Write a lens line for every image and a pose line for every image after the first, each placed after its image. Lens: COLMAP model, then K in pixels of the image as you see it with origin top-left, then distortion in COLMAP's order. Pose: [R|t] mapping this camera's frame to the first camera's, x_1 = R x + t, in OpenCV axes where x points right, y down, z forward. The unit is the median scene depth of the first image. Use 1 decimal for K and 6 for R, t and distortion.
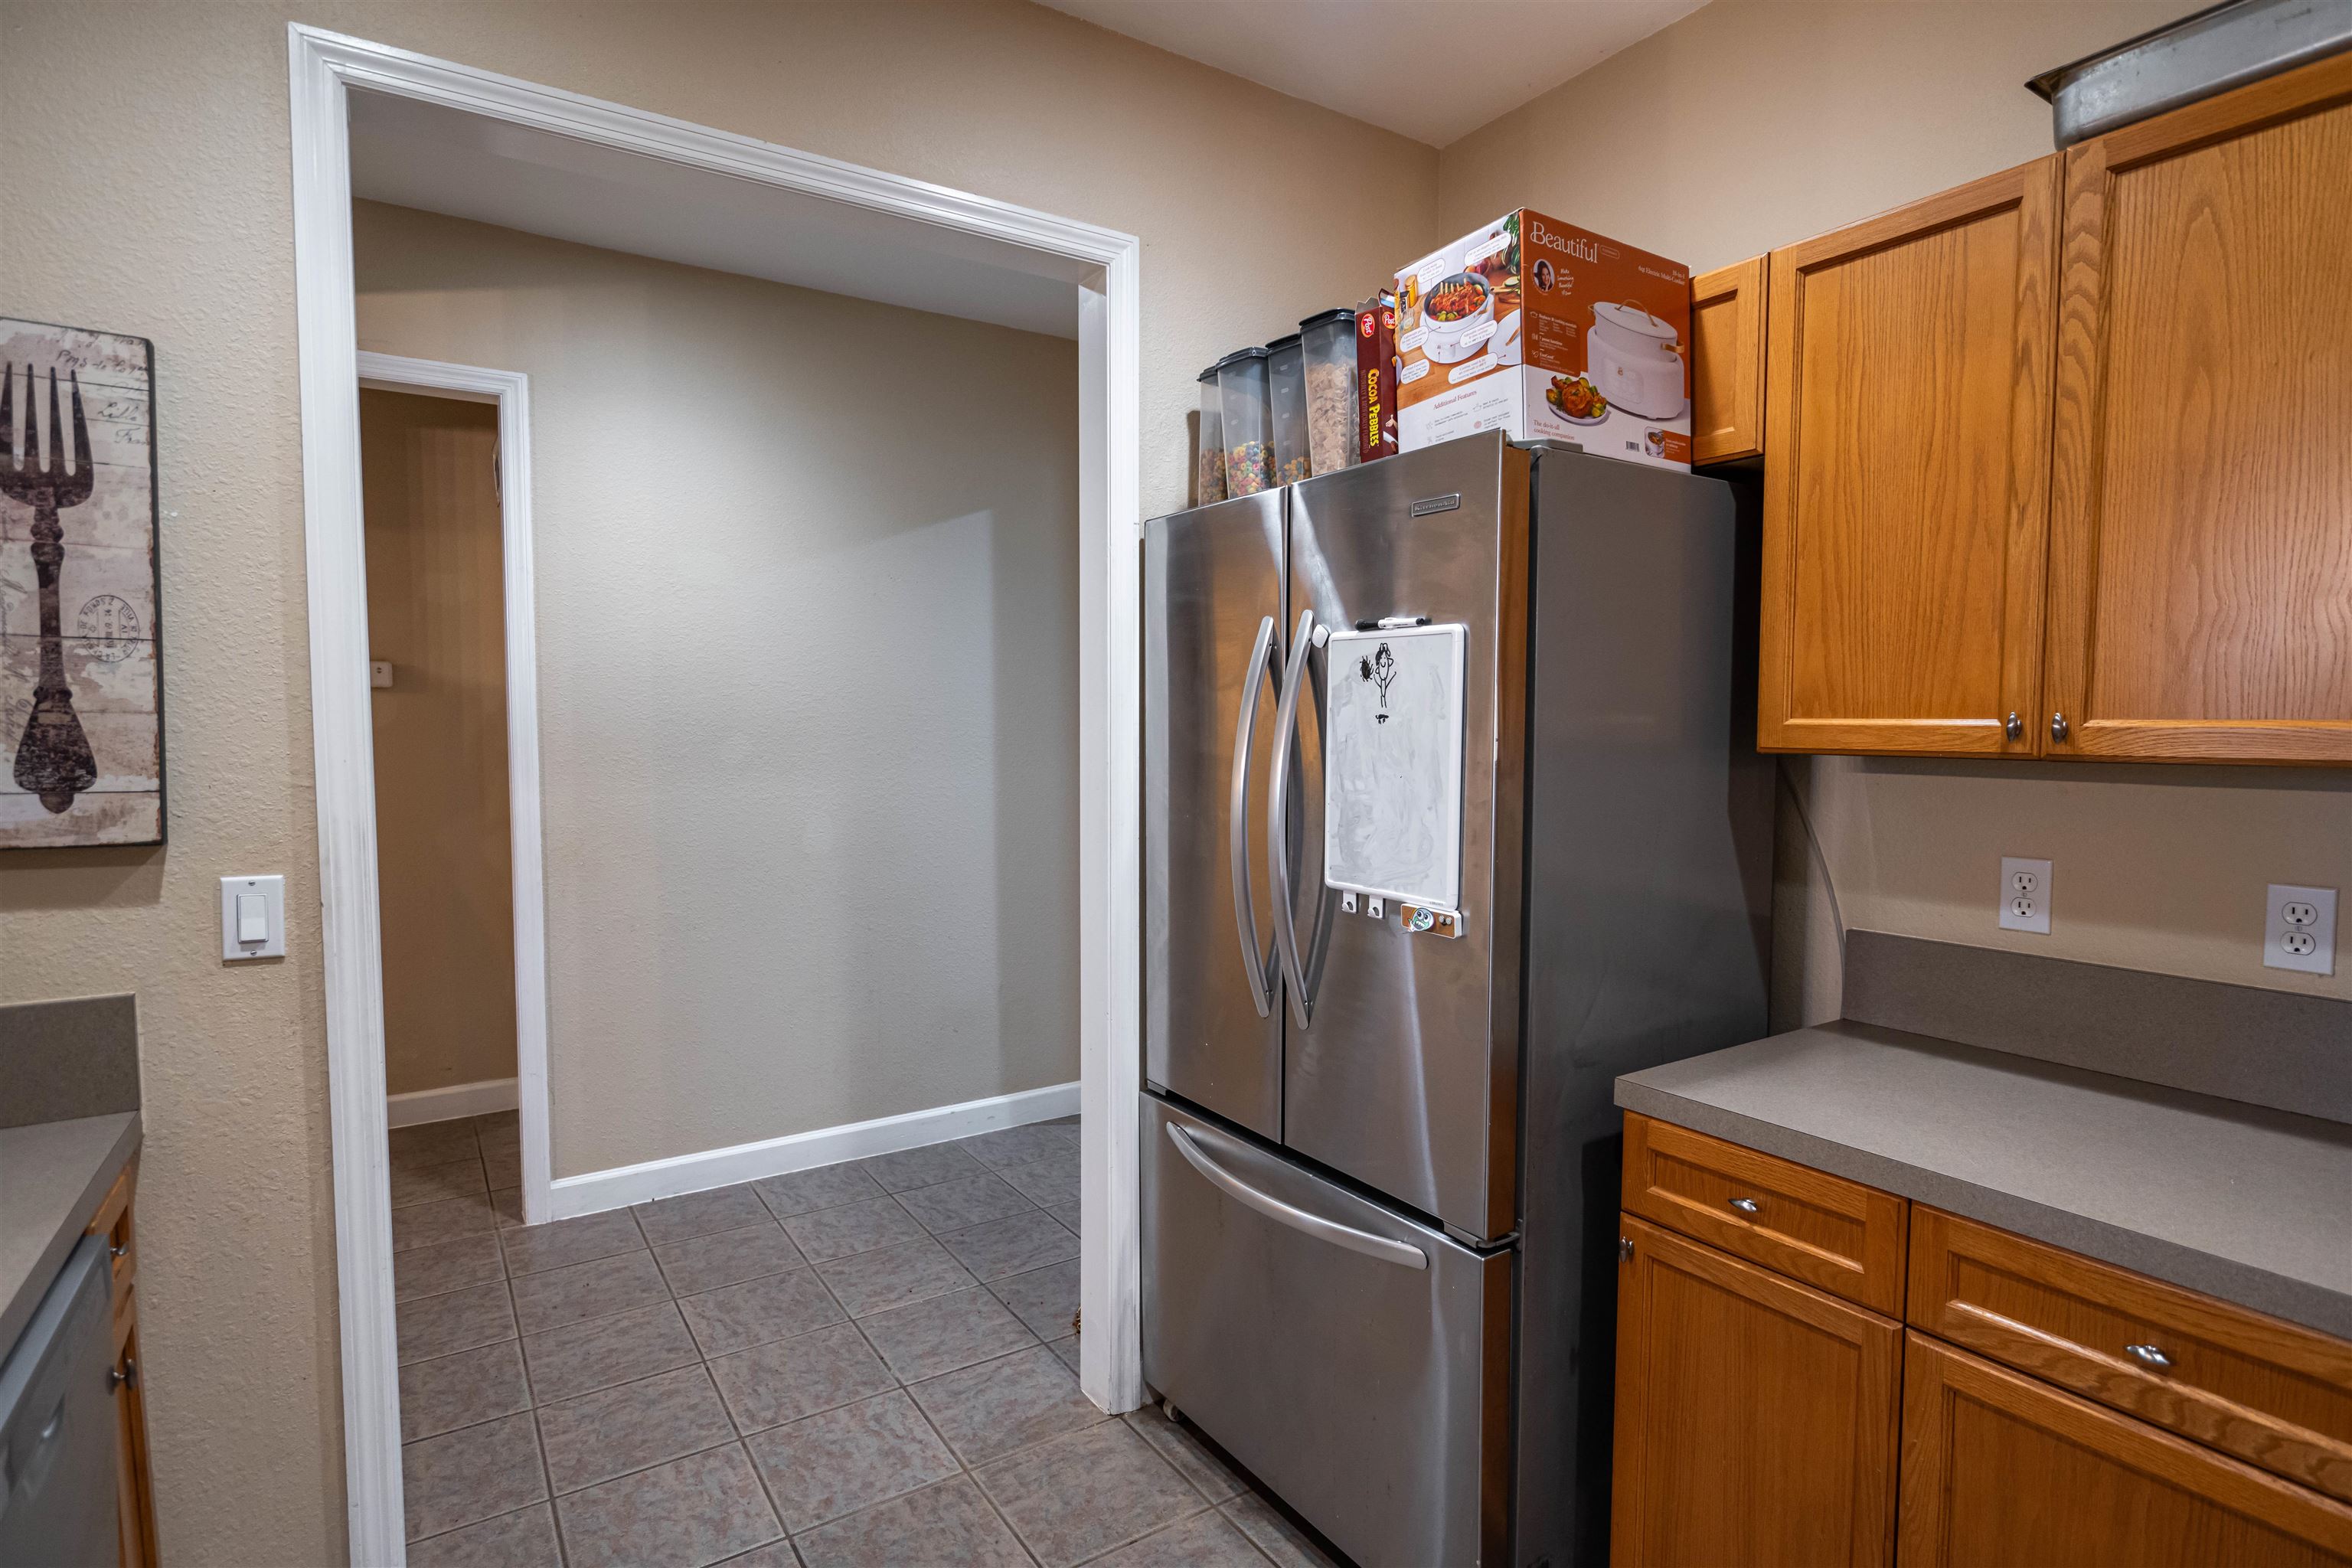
lens RADIAL K [[1200.6, 0, 1176.0], [0, 1200.6, 784.0], [0, 0, 1]] dist [-0.001327, 0.001919]
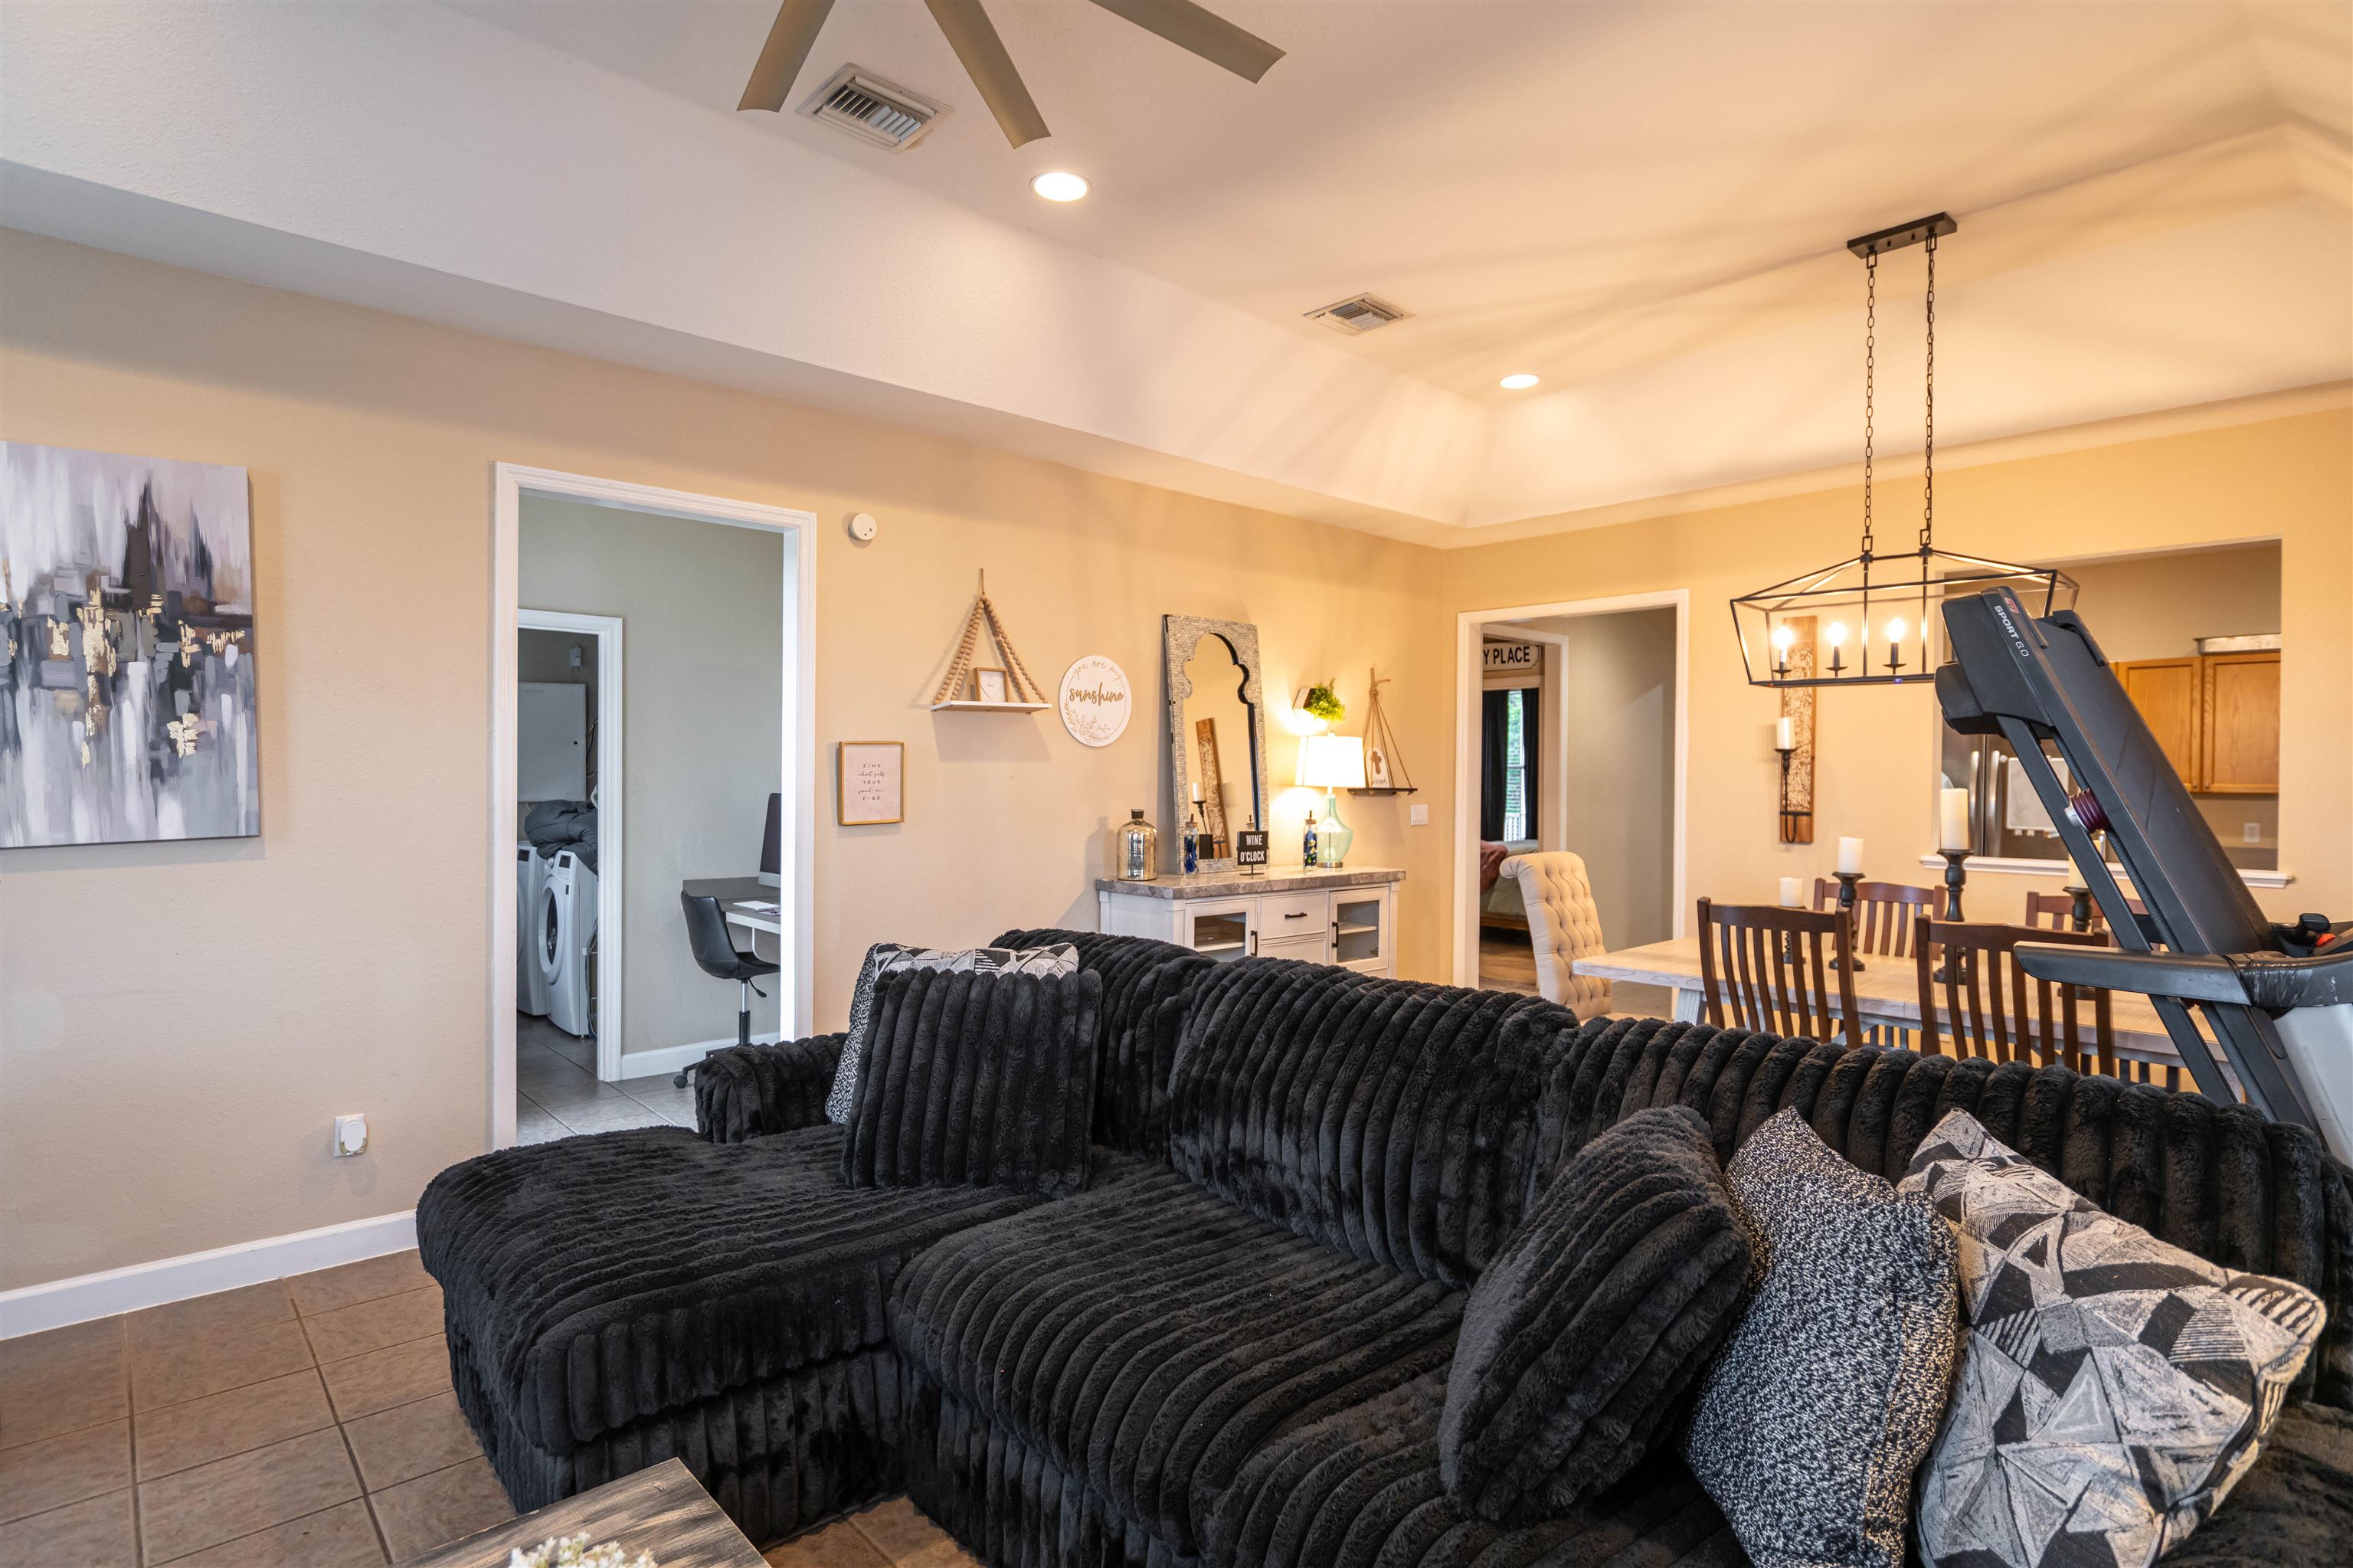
lens RADIAL K [[1201.1, 0, 1176.5], [0, 1201.1, 784.0], [0, 0, 1]] dist [-0.001327, 0.001919]
pose [[0.987825, 0.007045, 0.155409, -3.099689], [0.000304, 0.998885, -0.047213, 0.127736], [-0.155568, 0.046686, 0.986721, -2.323913]]
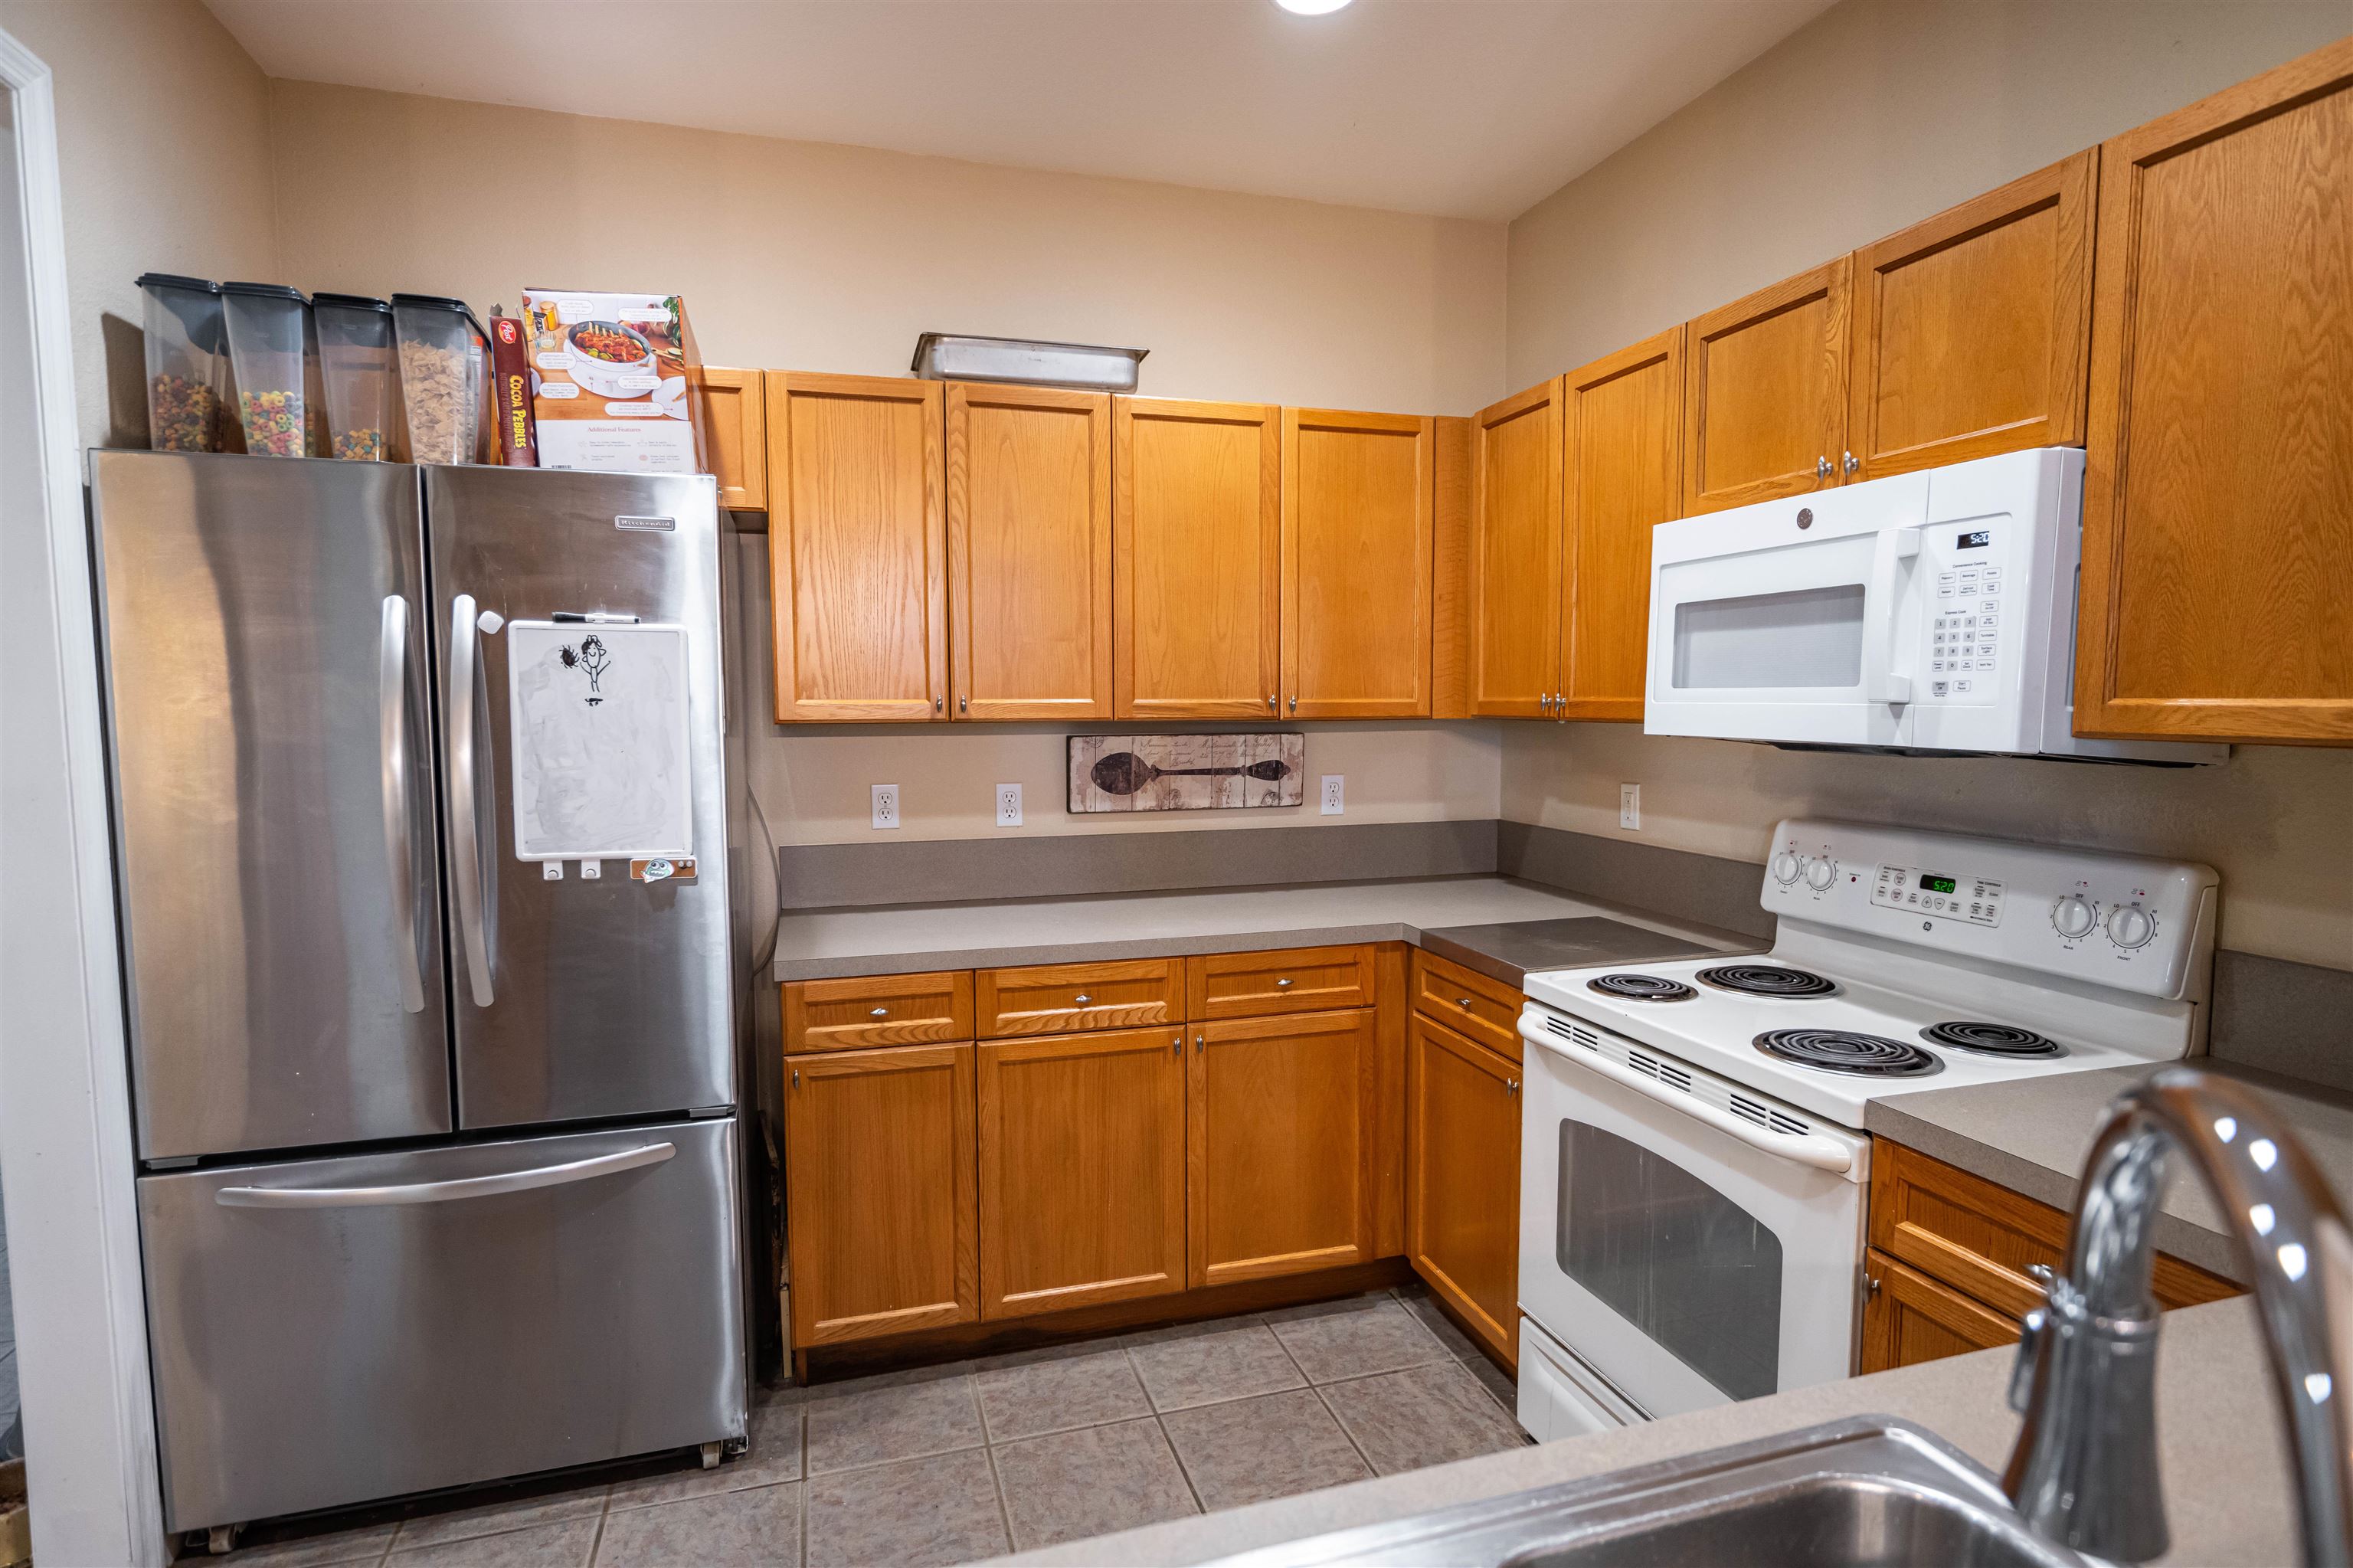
lens RADIAL K [[1201.1, 0, 1176.5], [0, 1201.1, 784.0], [0, 0, 1]] dist [-0.001327, 0.001919]
pose [[0.276379, -0.072098, 0.958340, -0.771506], [0.057894, 0.996620, 0.058281, -0.011208], [-0.959303, 0.039375, 0.279619, 0.158012]]
